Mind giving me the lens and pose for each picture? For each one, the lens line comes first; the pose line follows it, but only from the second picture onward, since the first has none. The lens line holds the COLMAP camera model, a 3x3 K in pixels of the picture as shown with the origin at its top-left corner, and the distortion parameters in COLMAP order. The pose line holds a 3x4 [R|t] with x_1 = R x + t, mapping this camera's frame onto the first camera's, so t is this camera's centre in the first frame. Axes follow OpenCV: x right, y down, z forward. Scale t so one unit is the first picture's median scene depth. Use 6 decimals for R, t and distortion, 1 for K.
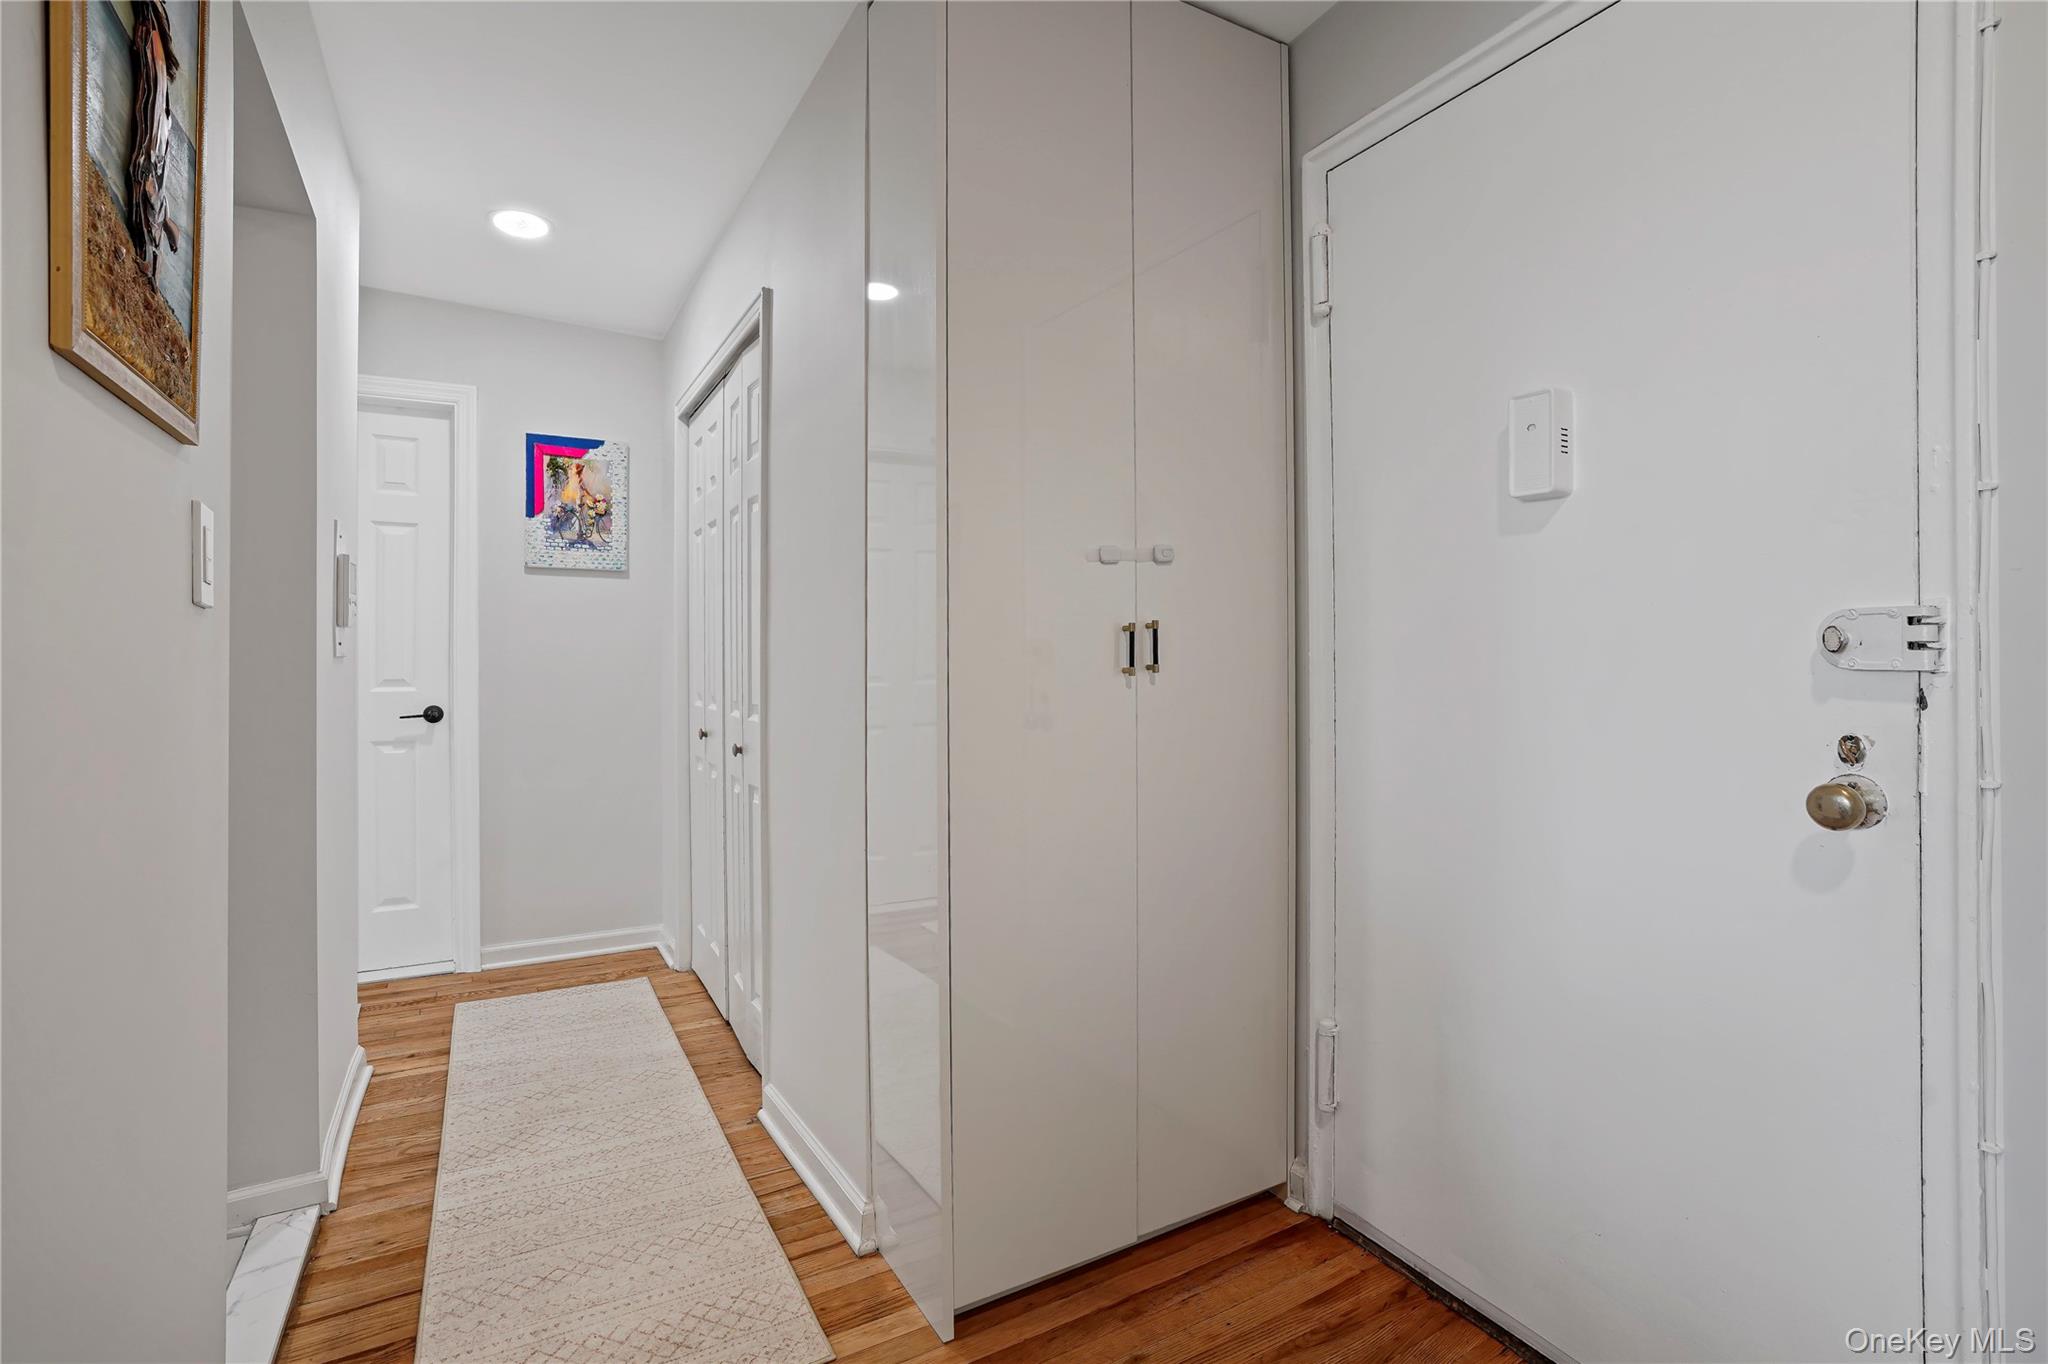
lens RADIAL K [[969.9, 0, 1058.3], [0, 969.9, 645.3], [0, 0, 1]] dist [-0.060165, 0.026907]
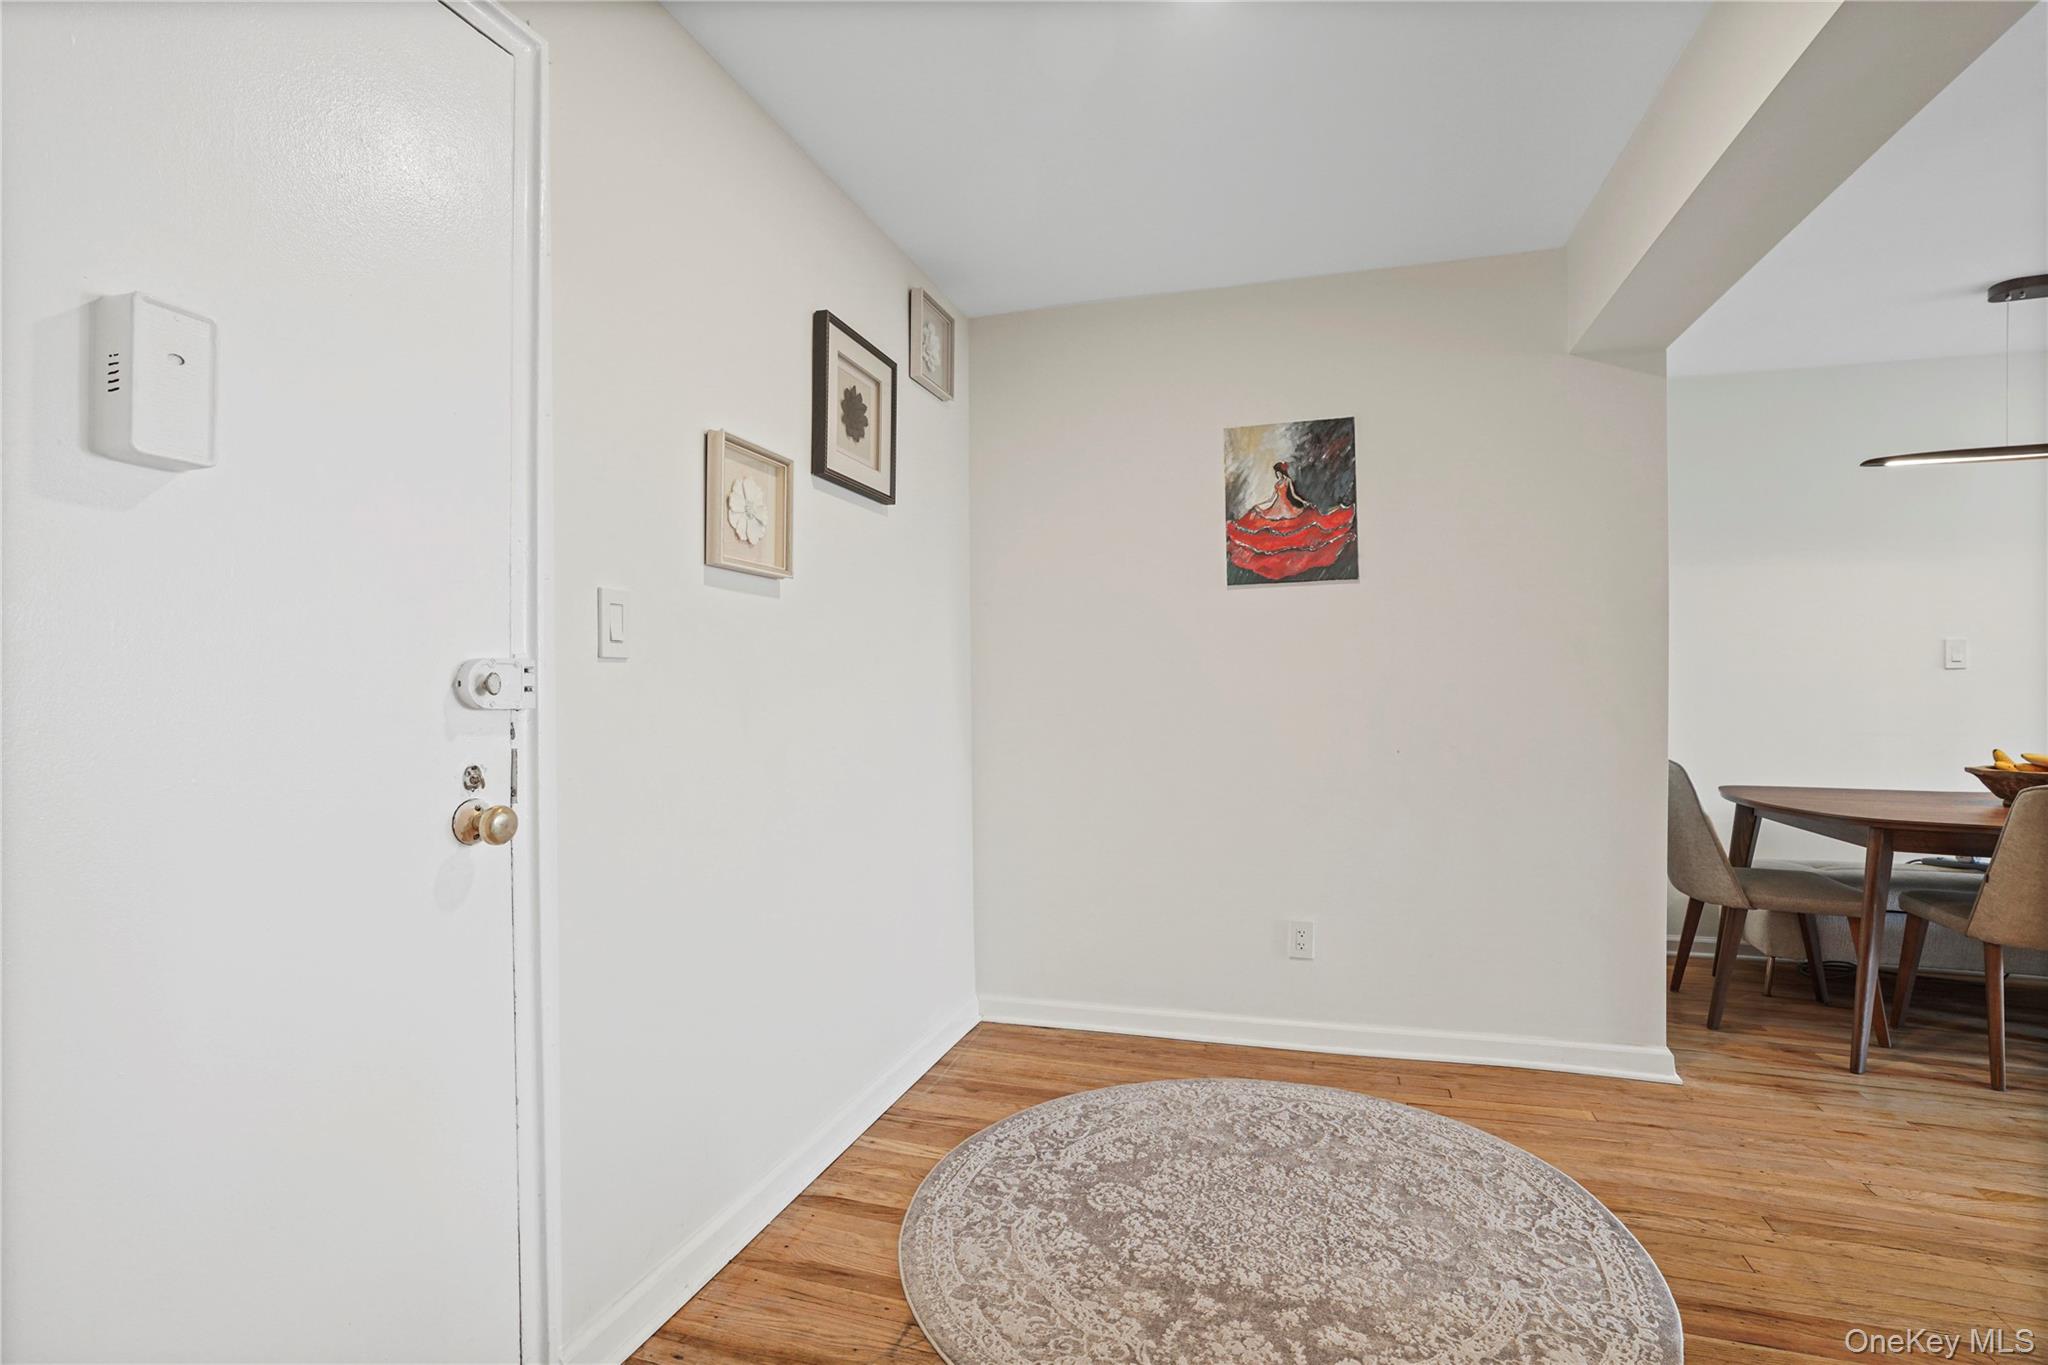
lens RADIAL K [[945.1, 0, 1045.1], [0, 945.1, 690.5], [0, 0, 1]] dist [-0.052438, 0.026471]
pose [[-0.675009, 0.001118, 0.737809, -0.300762], [-0.005391, 0.999965, -0.006447, 0.003241], [-0.737790, -0.008329, -0.674979, 0.758677]]
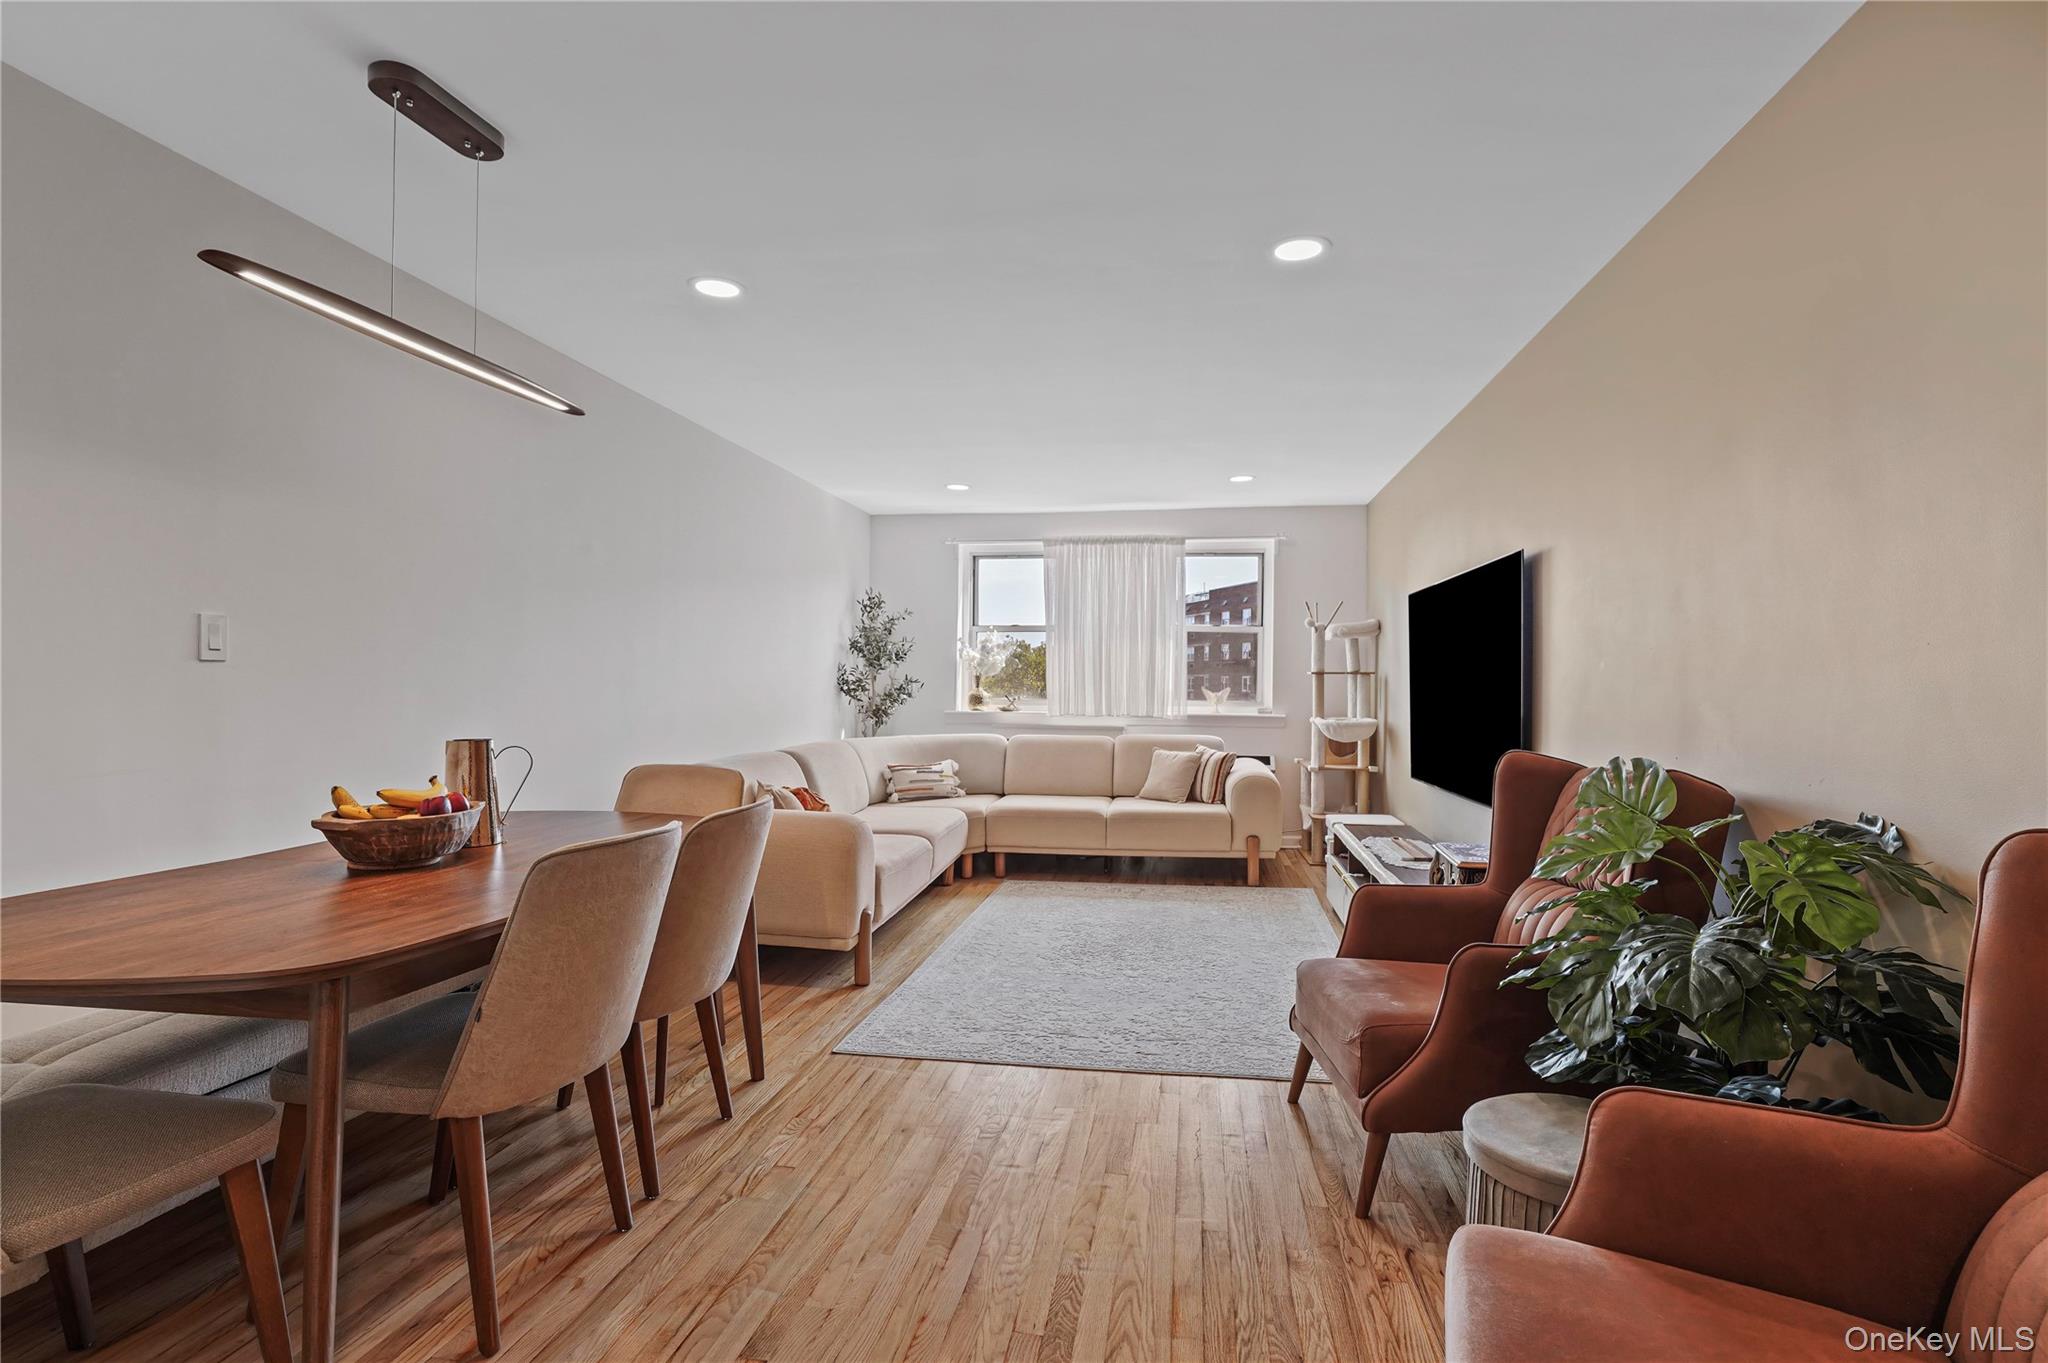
lens RADIAL K [[978.2, 0, 1041.1], [0, 978.2, 693.6], [0, 0, 1]] dist [-0.061619, 0.029833]
pose [[-0.641006, 0.002989, -0.767530, 0.097467], [0.005982, 0.999982, -0.001101, -0.014057], [0.767512, -0.005297, -0.641012, -0.285103]]
